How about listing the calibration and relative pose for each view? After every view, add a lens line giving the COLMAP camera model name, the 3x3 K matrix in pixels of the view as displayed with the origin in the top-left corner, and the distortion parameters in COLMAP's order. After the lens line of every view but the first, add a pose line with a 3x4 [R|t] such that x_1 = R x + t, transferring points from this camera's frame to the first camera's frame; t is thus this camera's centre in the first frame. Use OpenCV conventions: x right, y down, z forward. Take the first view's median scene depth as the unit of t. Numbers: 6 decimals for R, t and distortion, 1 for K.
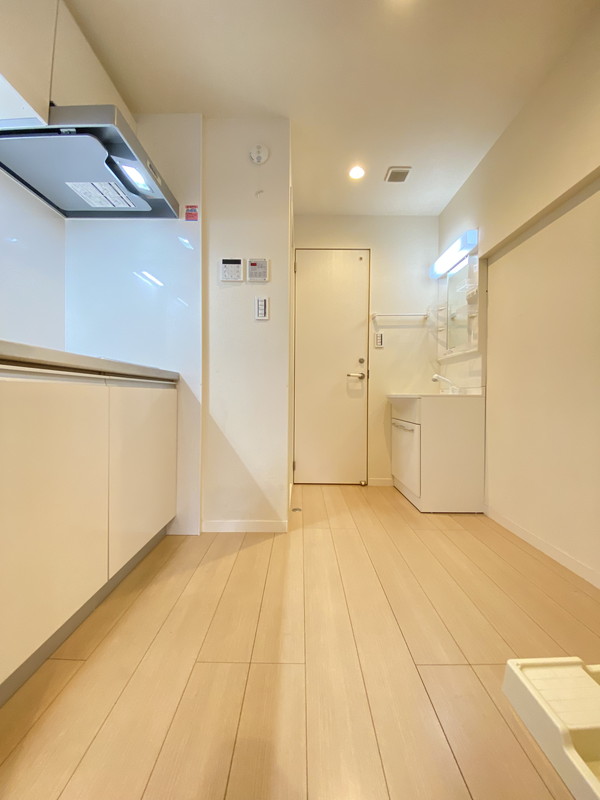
lens RADIAL K [[327.0, 0, 301.3], [0, 327.0, 399.7], [0, 0, 1]] dist [0.004304, -0.012916]
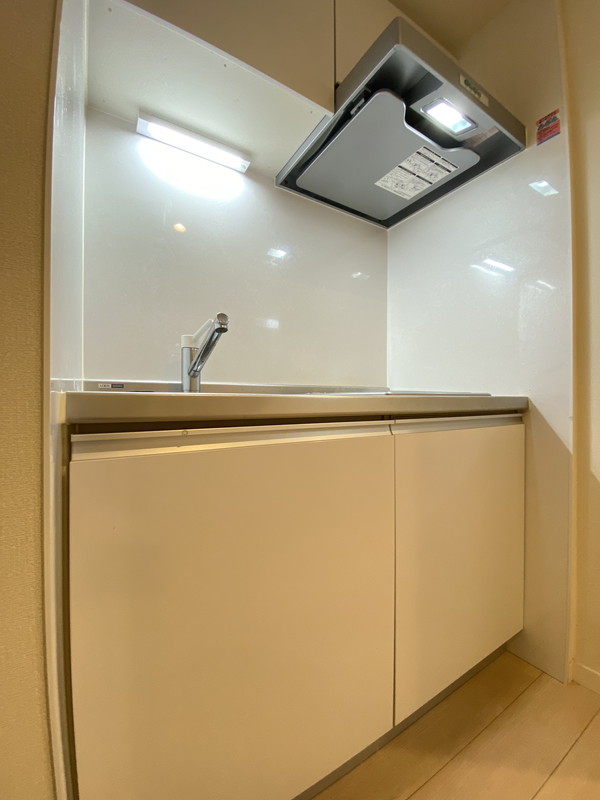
lens RADIAL K [[327.0, 0, 299.6], [0, 327.0, 403.4], [0, 0, 1]] dist [0.004304, -0.012916]
pose [[0.526827, -0.006891, -0.849944, -0.085374], [-0.000108, 0.999967, -0.008174, -0.067207], [0.849972, 0.004399, 0.526809, 0.327987]]
